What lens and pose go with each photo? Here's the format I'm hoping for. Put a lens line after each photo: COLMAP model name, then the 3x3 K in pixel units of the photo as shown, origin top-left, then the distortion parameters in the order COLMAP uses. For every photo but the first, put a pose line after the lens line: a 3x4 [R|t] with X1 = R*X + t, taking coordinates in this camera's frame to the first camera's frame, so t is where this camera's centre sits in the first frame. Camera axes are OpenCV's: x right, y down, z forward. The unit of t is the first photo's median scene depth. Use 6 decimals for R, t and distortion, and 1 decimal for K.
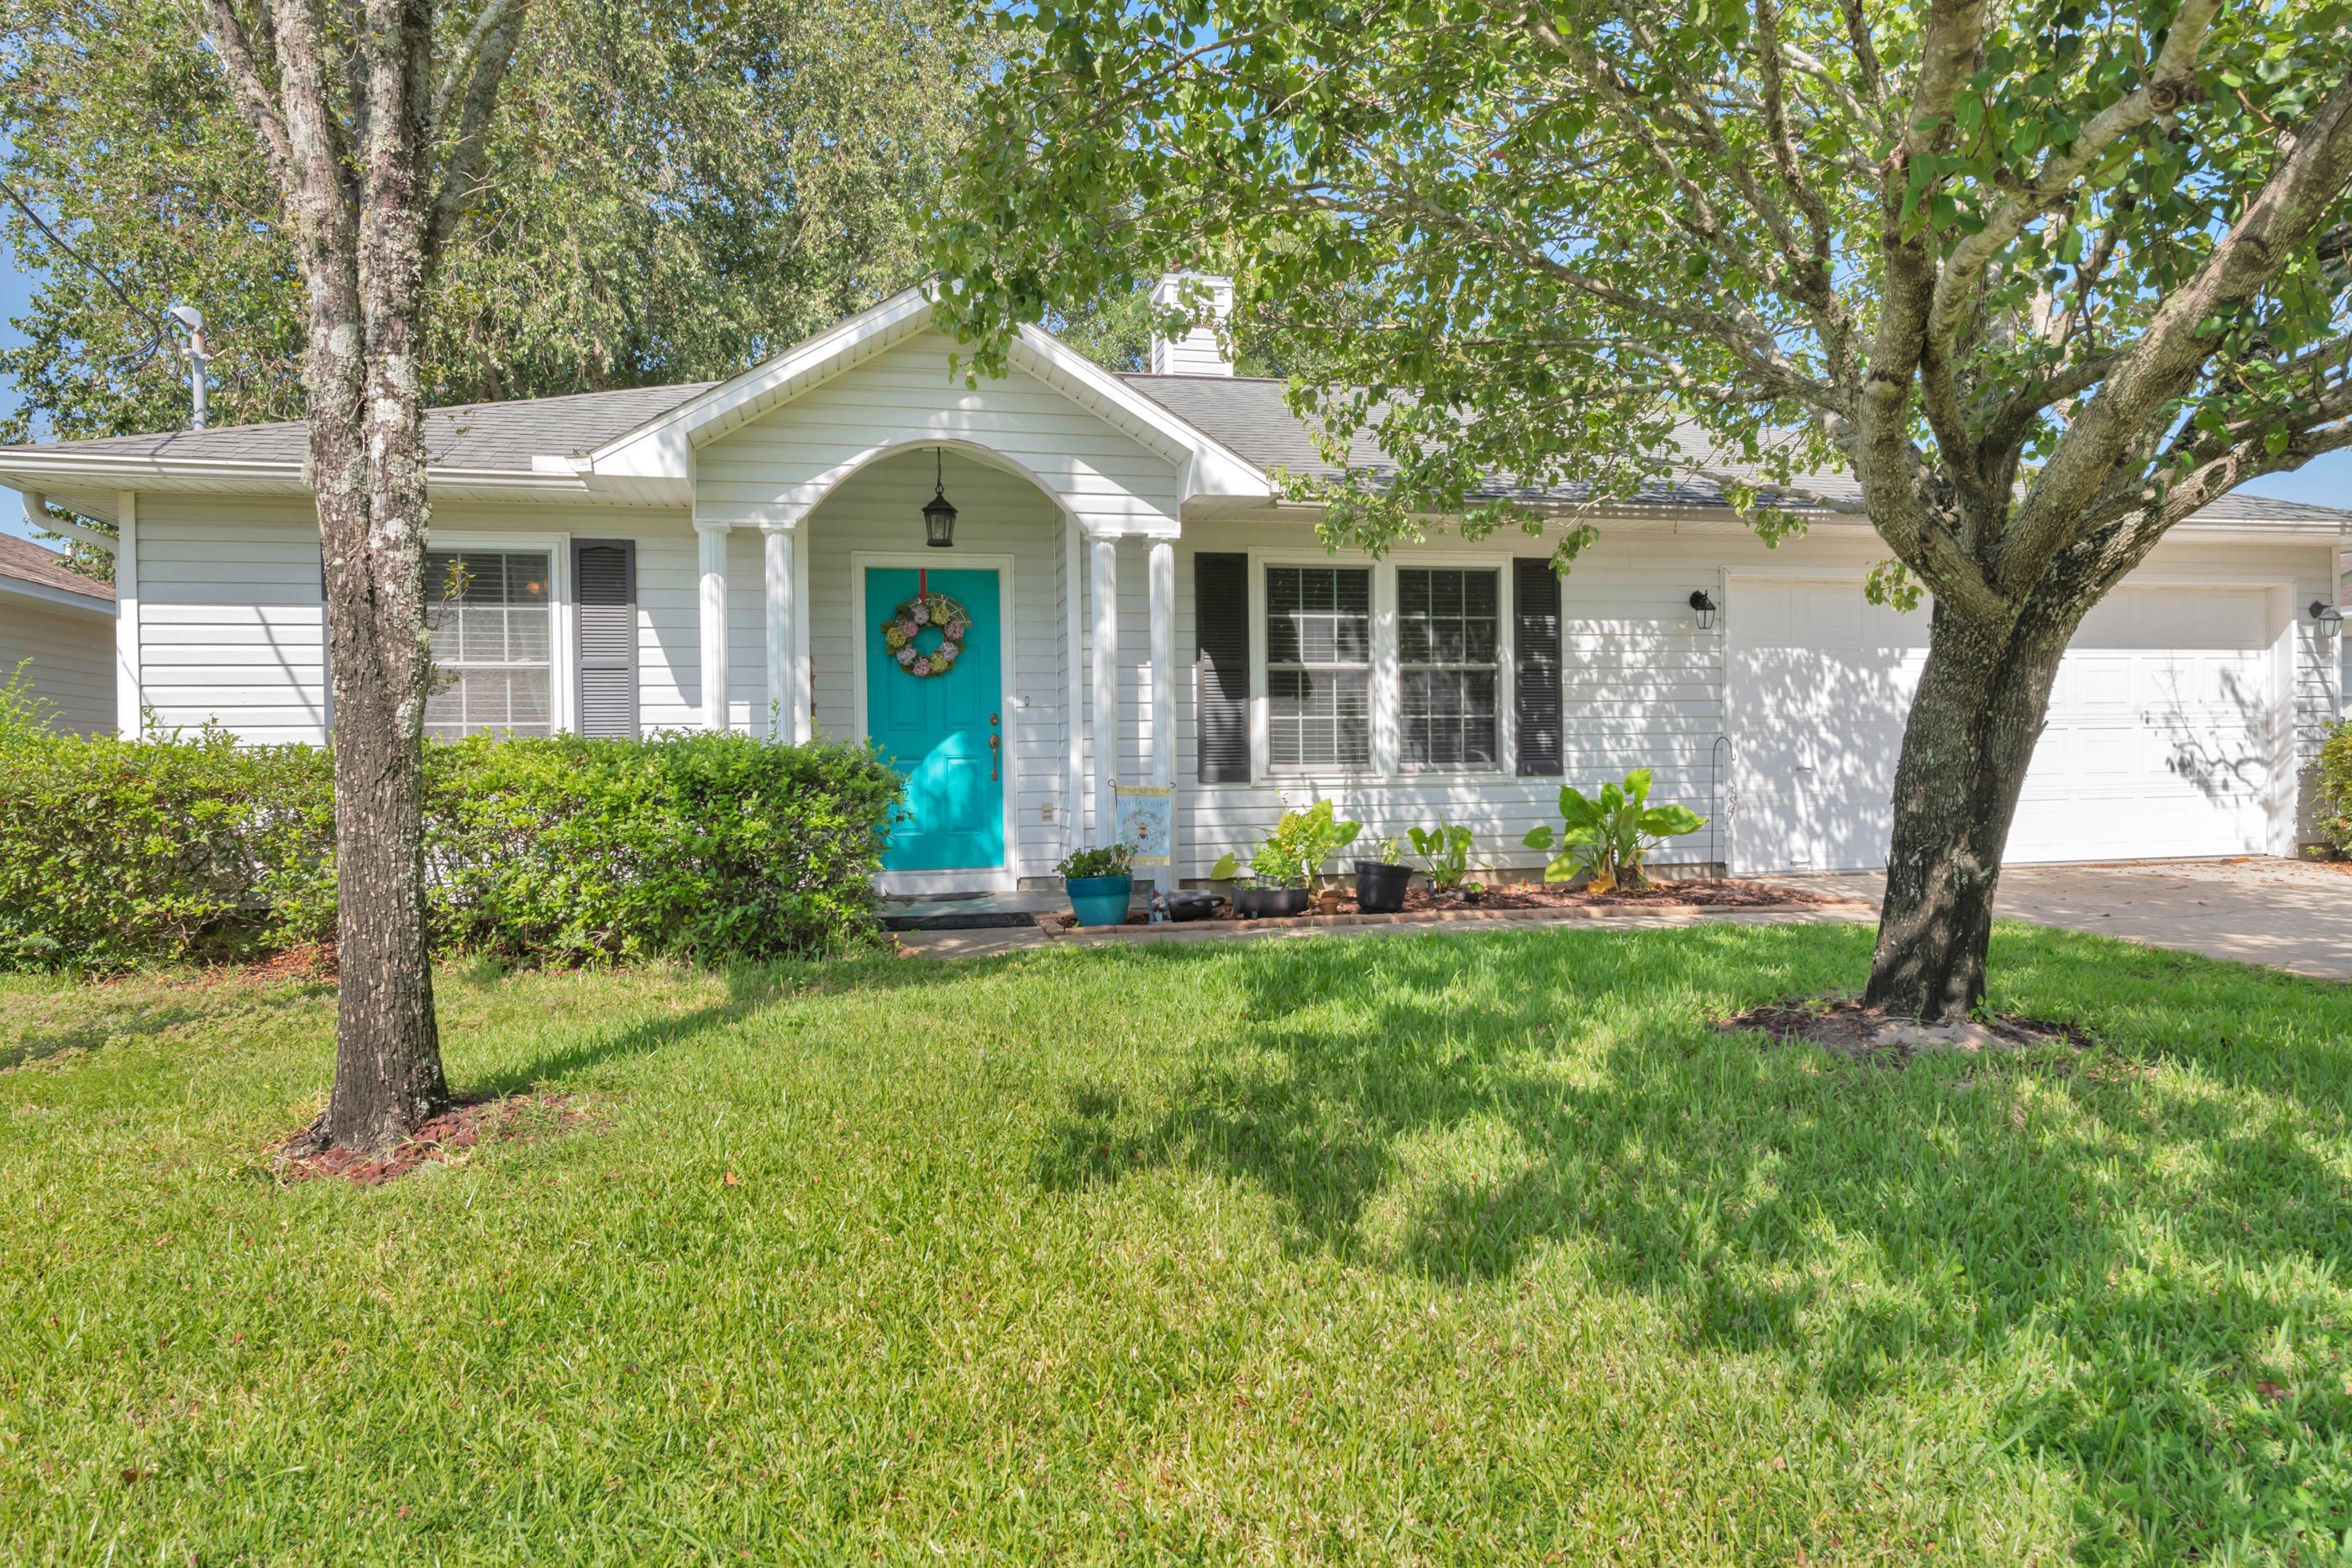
lens RADIAL K [[1525.6, 0, 1175.5], [0, 1525.6, 794.0], [0, 0, 1]] dist [0.005922, 0.000116]
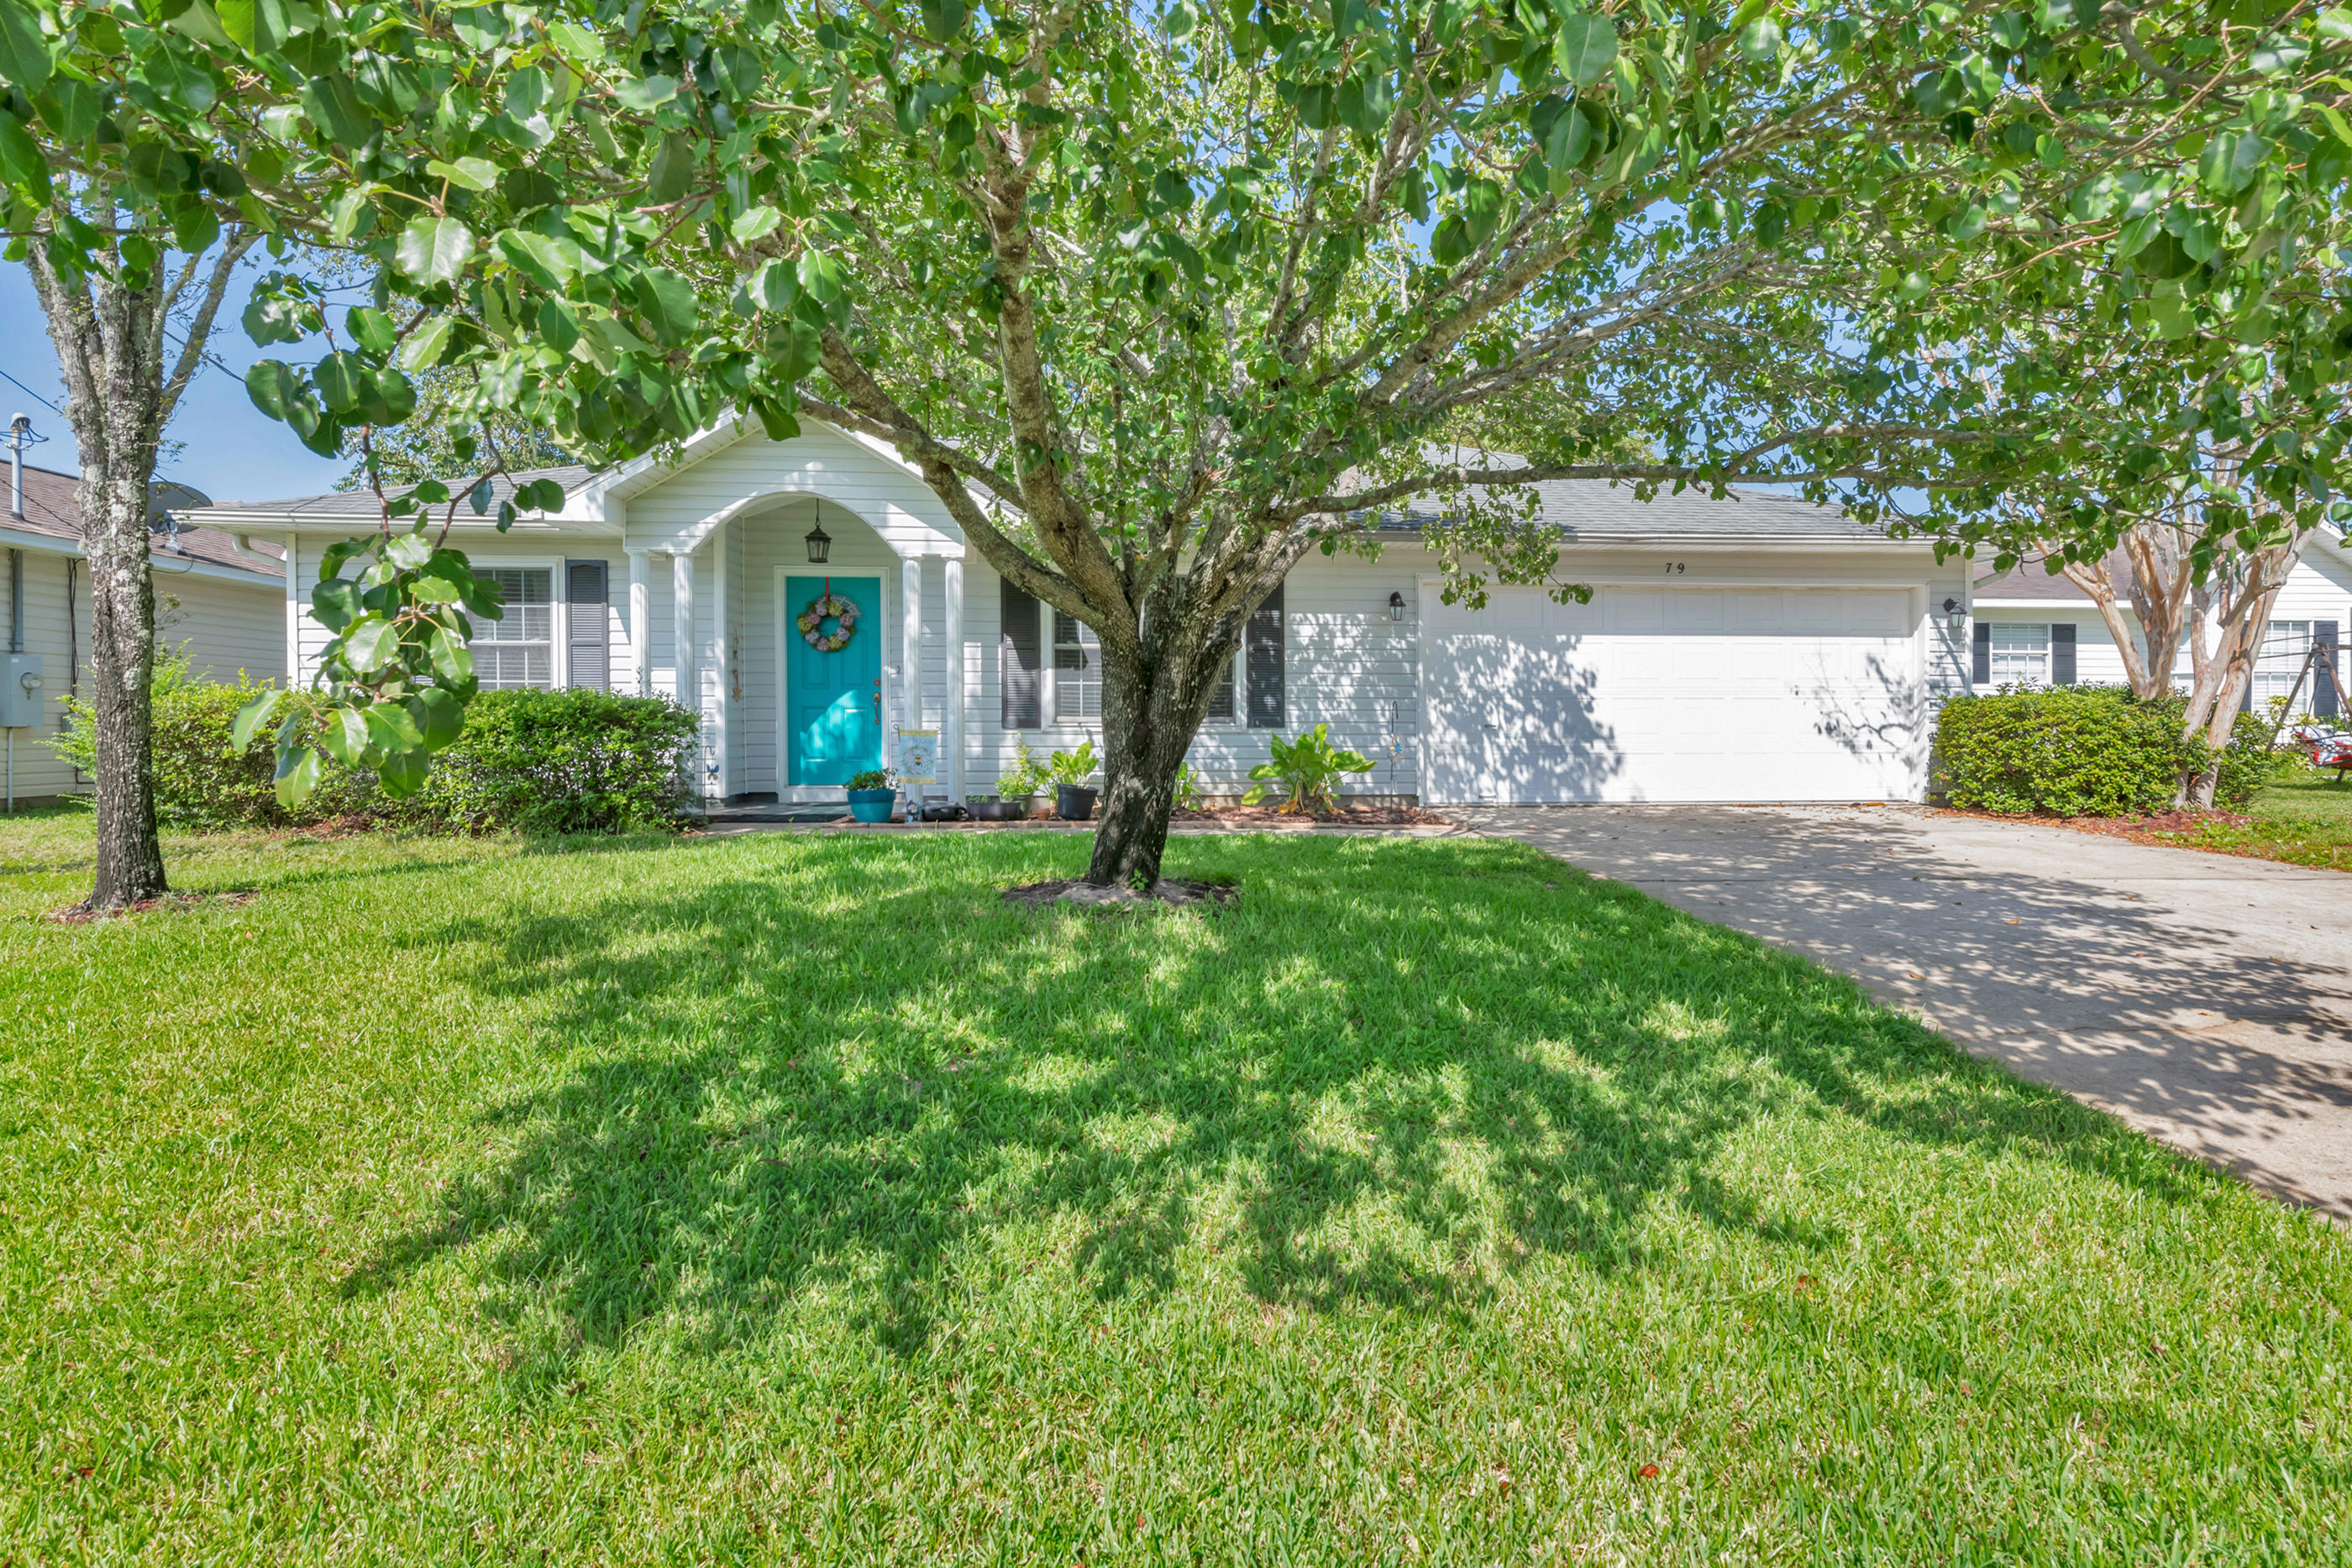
lens RADIAL K [[1210.2, 0, 1178.1], [0, 1210.2, 765.7], [0, 0, 1]] dist [0.003741, -0.002044]
pose [[0.988167, 0.021942, -0.151807, 0.326427], [-0.018836, 0.999583, 0.021865, -0.000309], [0.152223, -0.018747, 0.988168, -0.084219]]
